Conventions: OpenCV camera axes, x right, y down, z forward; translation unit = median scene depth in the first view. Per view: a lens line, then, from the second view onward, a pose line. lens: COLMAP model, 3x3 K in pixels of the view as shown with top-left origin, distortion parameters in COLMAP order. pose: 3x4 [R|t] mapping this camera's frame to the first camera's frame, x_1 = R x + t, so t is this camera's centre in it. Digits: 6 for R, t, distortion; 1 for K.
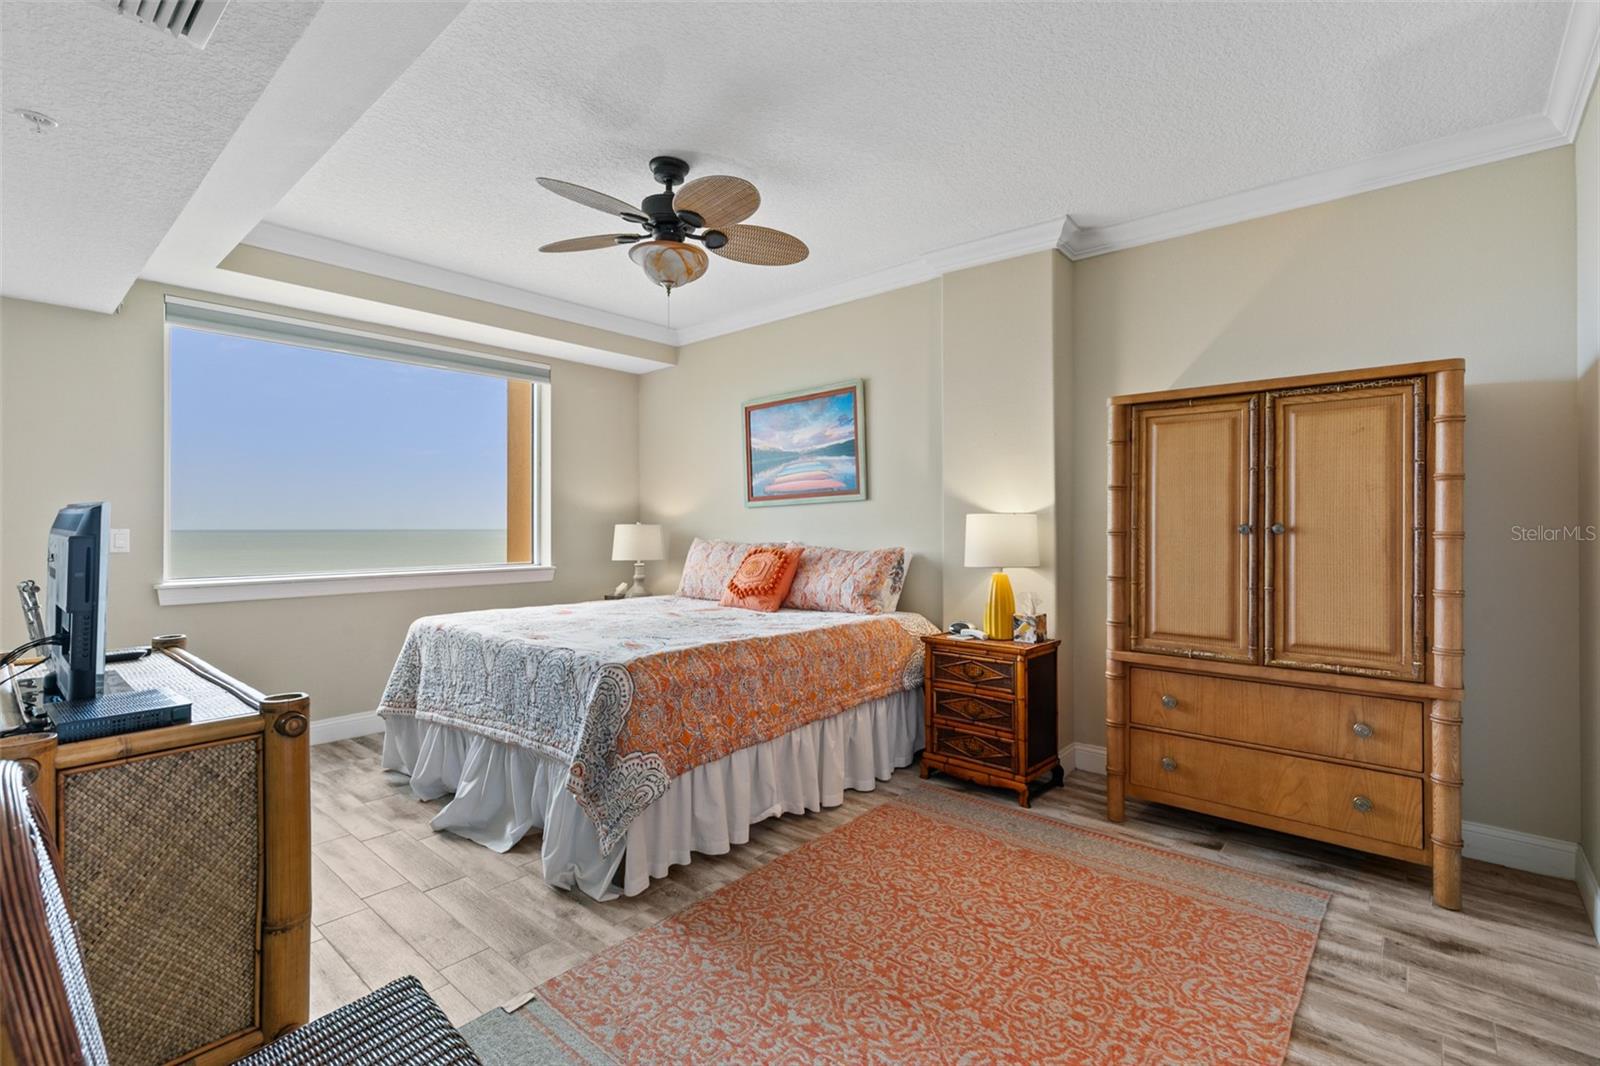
lens RADIAL K [[722.5, 0, 806.8], [0, 722.5, 524.2], [0, 0, 1]] dist [0.002509, 0.000952]
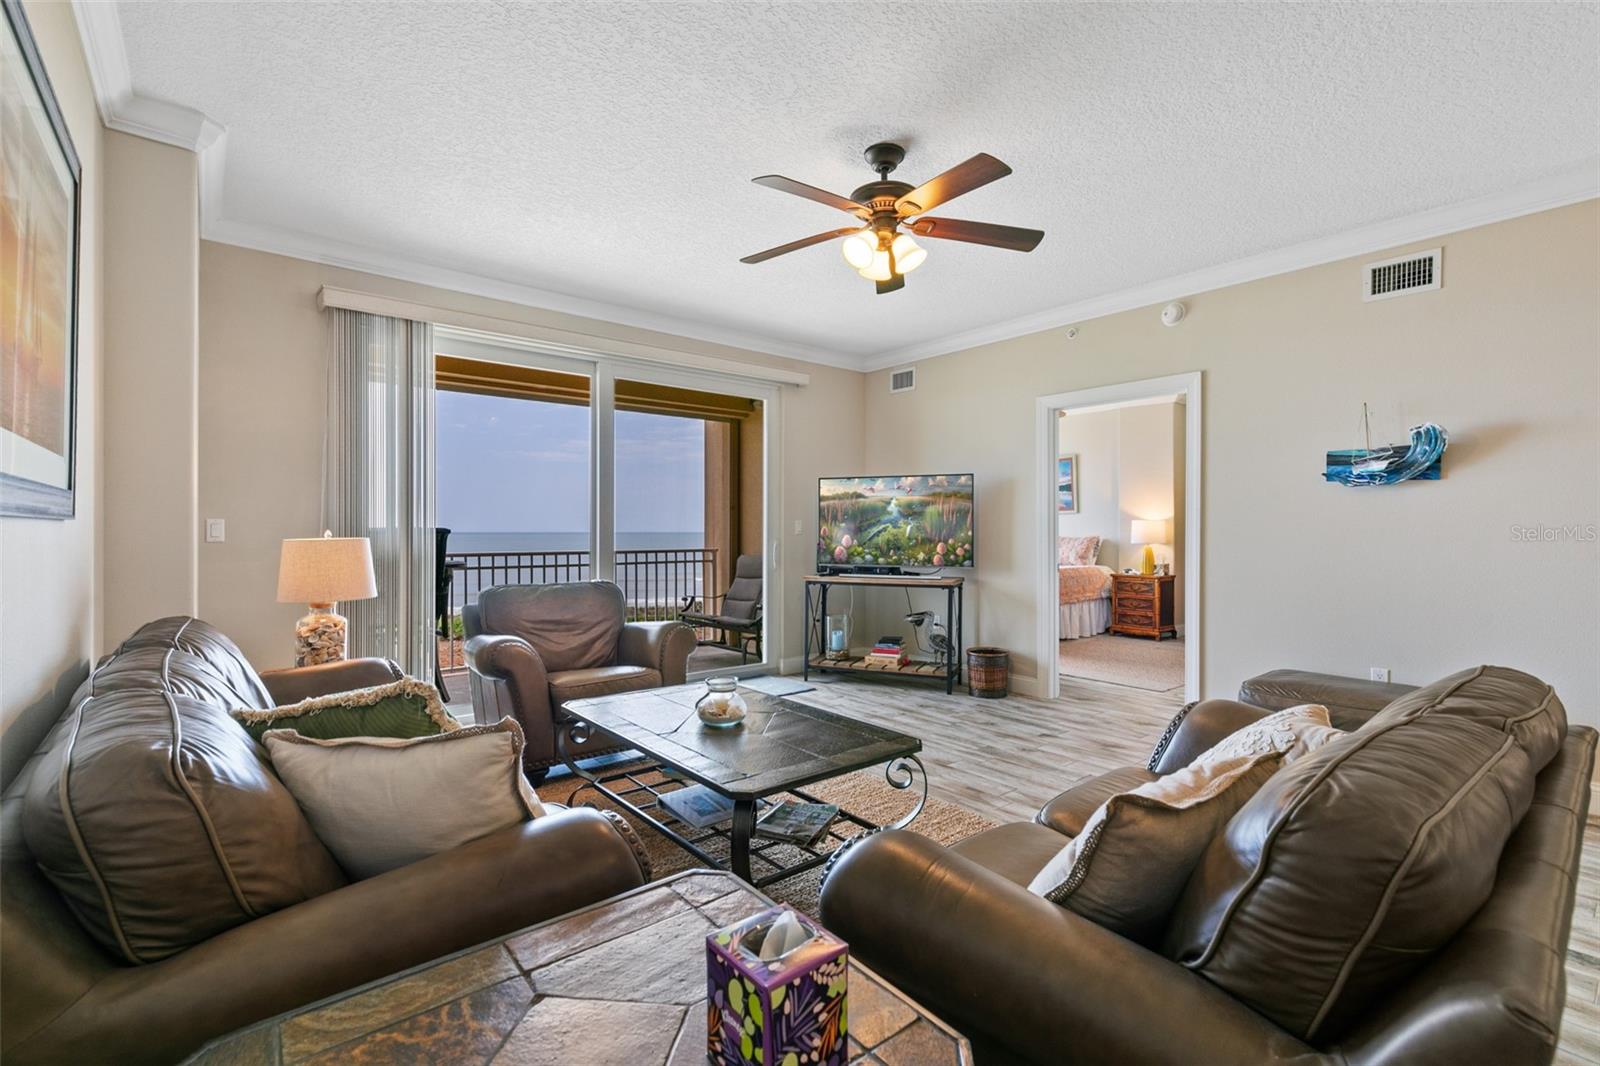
lens RADIAL K [[722.5, 0, 803.9], [0, 722.5, 527.9], [0, 0, 1]] dist [0.002509, 0.000952]
pose [[0.984541, 0.000772, -0.175150, -0.401222], [-0.000731, 1.000000, 0.000302, 0.010742], [0.175150, -0.000169, 0.984542, -1.439253]]
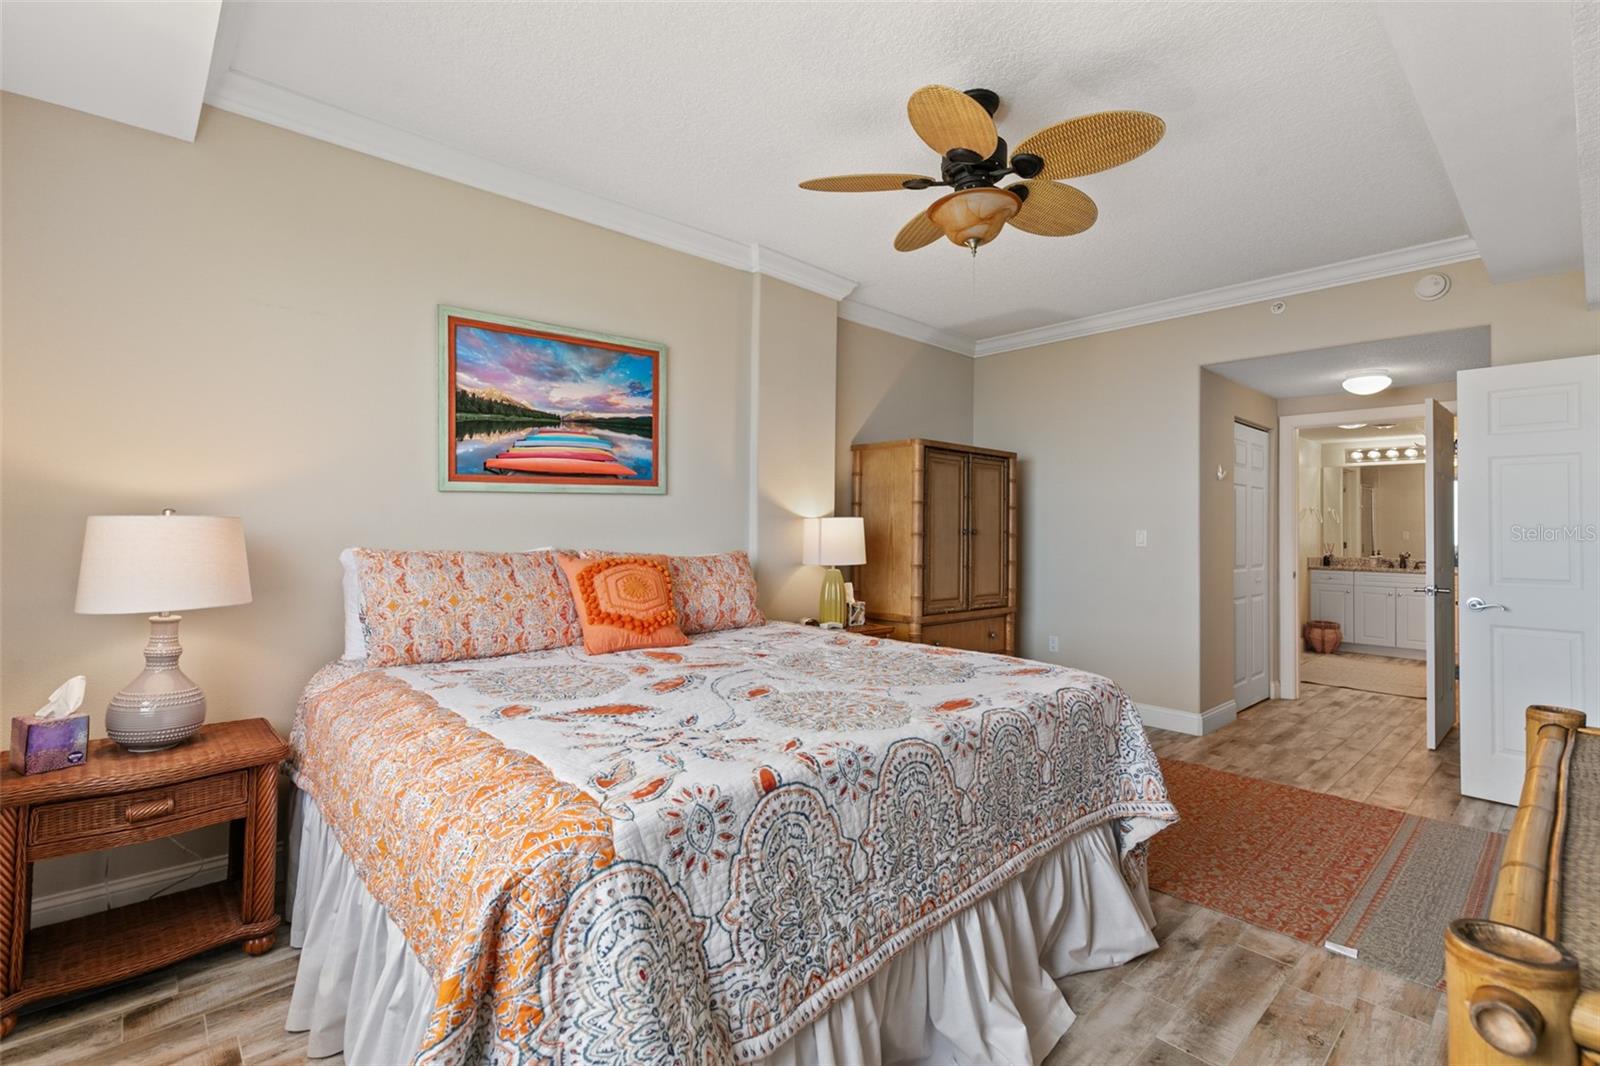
lens RADIAL K [[722.5, 0, 806.6], [0, 722.5, 519.0], [0, 0, 1]] dist [0.002509, 0.000952]
pose [[0.115672, 0.014959, 0.993175, -0.881921], [-0.015412, 0.999793, -0.013263, 0.003857], [-0.993168, -0.013773, 0.115878, 0.921335]]
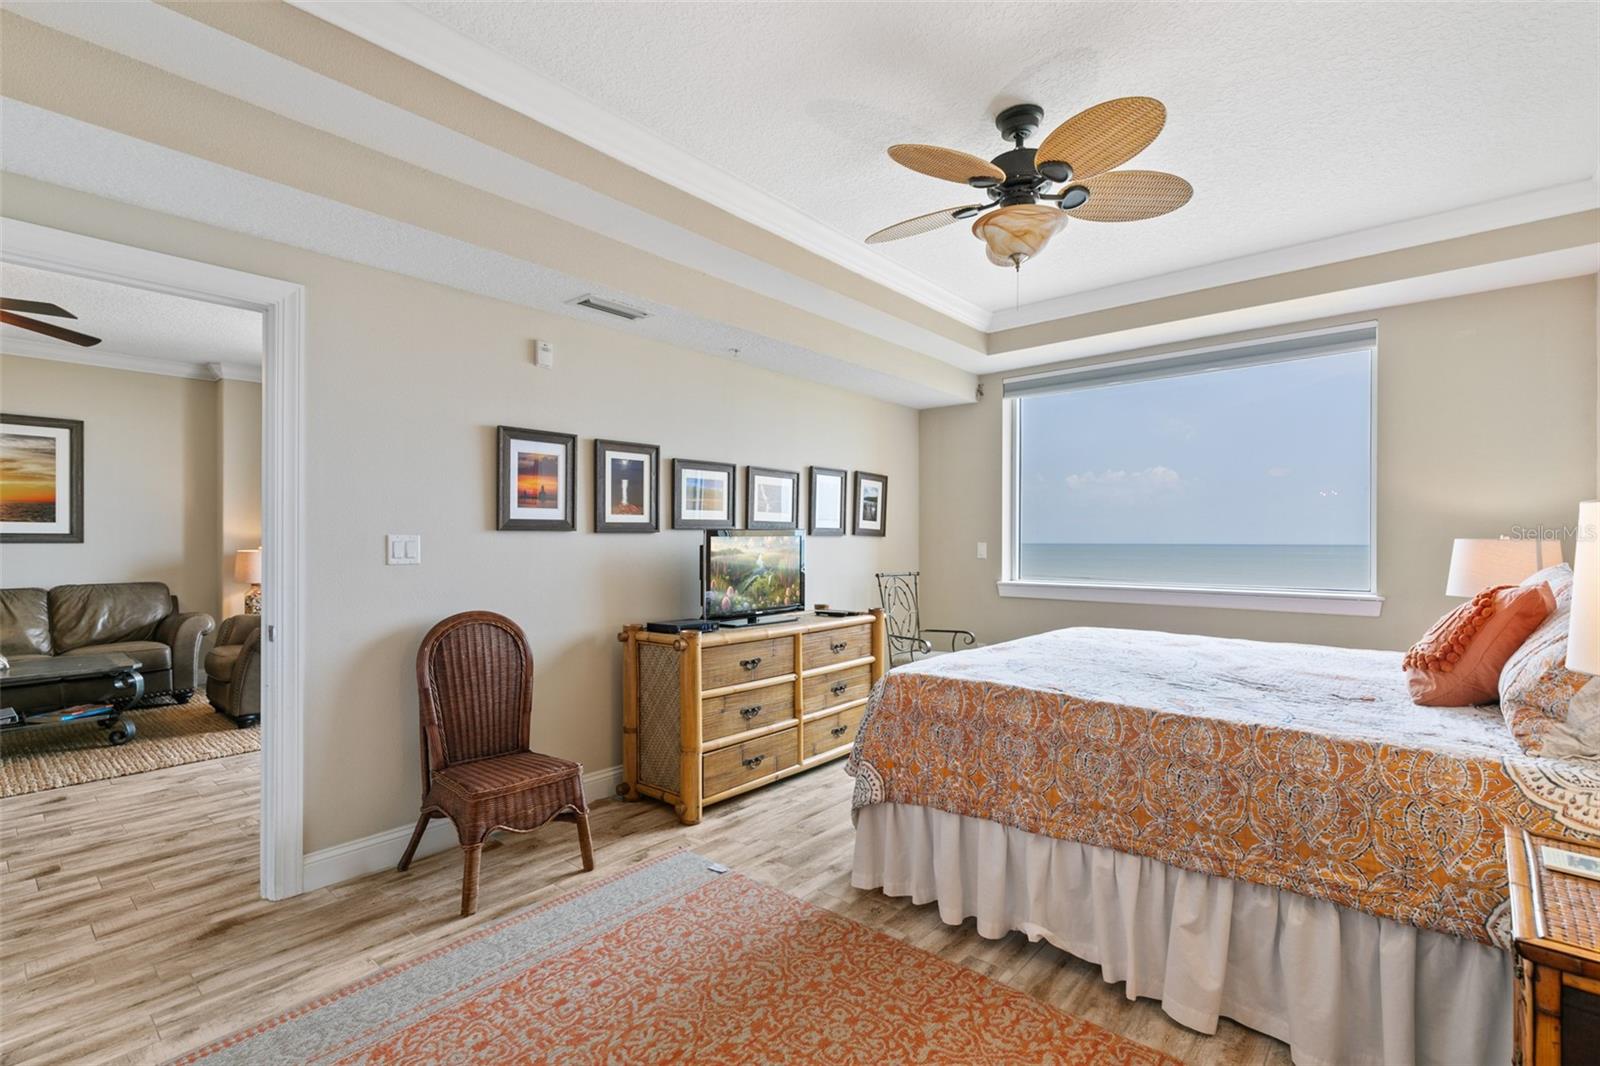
lens RADIAL K [[722.5, 0, 806.3], [0, 722.5, 547.0], [0, 0, 1]] dist [0.002509, 0.000952]
pose [[-0.002143, 0.011125, -0.999936, 0.560287], [0.001424, 0.999937, 0.011122, -0.000606], [0.999997, -0.001400, -0.002159, 0.632388]]
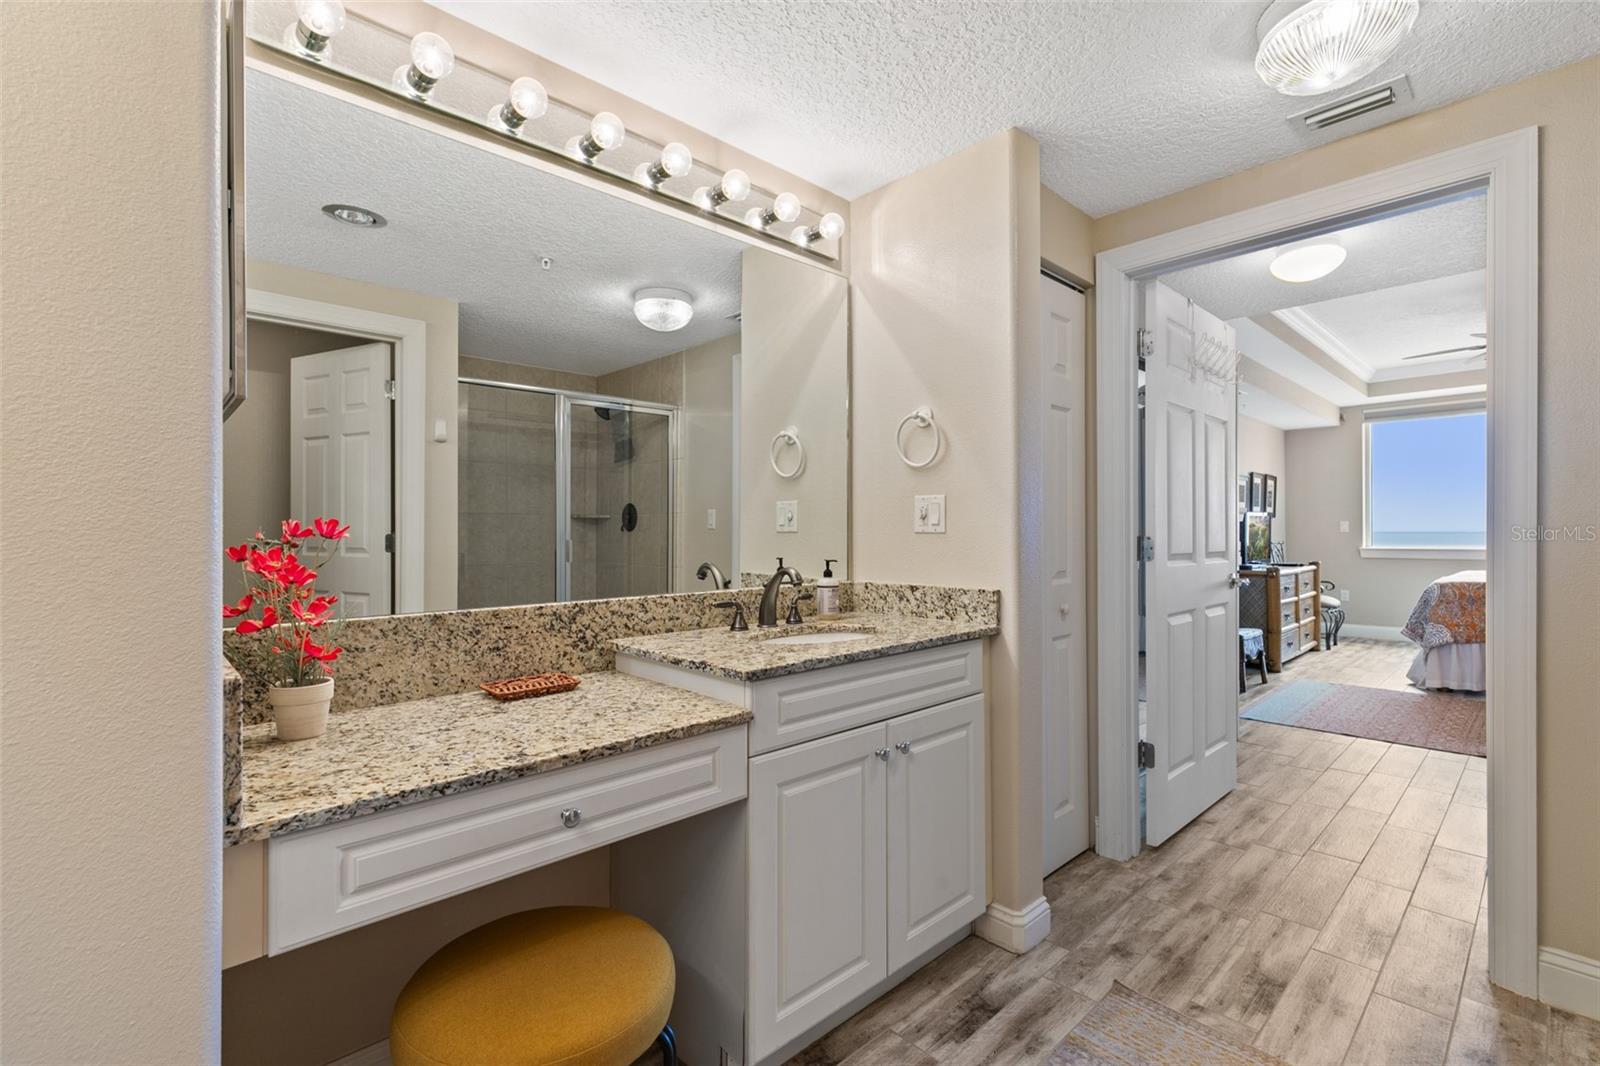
lens RADIAL K [[722.5, 0, 795.1], [0, 722.5, 528.3], [0, 0, 1]] dist [0.002509, 0.000952]
pose [[-0.103790, -0.002303, -0.994597, 1.408614], [0.005573, 0.999980, -0.002897, 0.025108], [0.994584, -0.005844, -0.103775, -0.424162]]
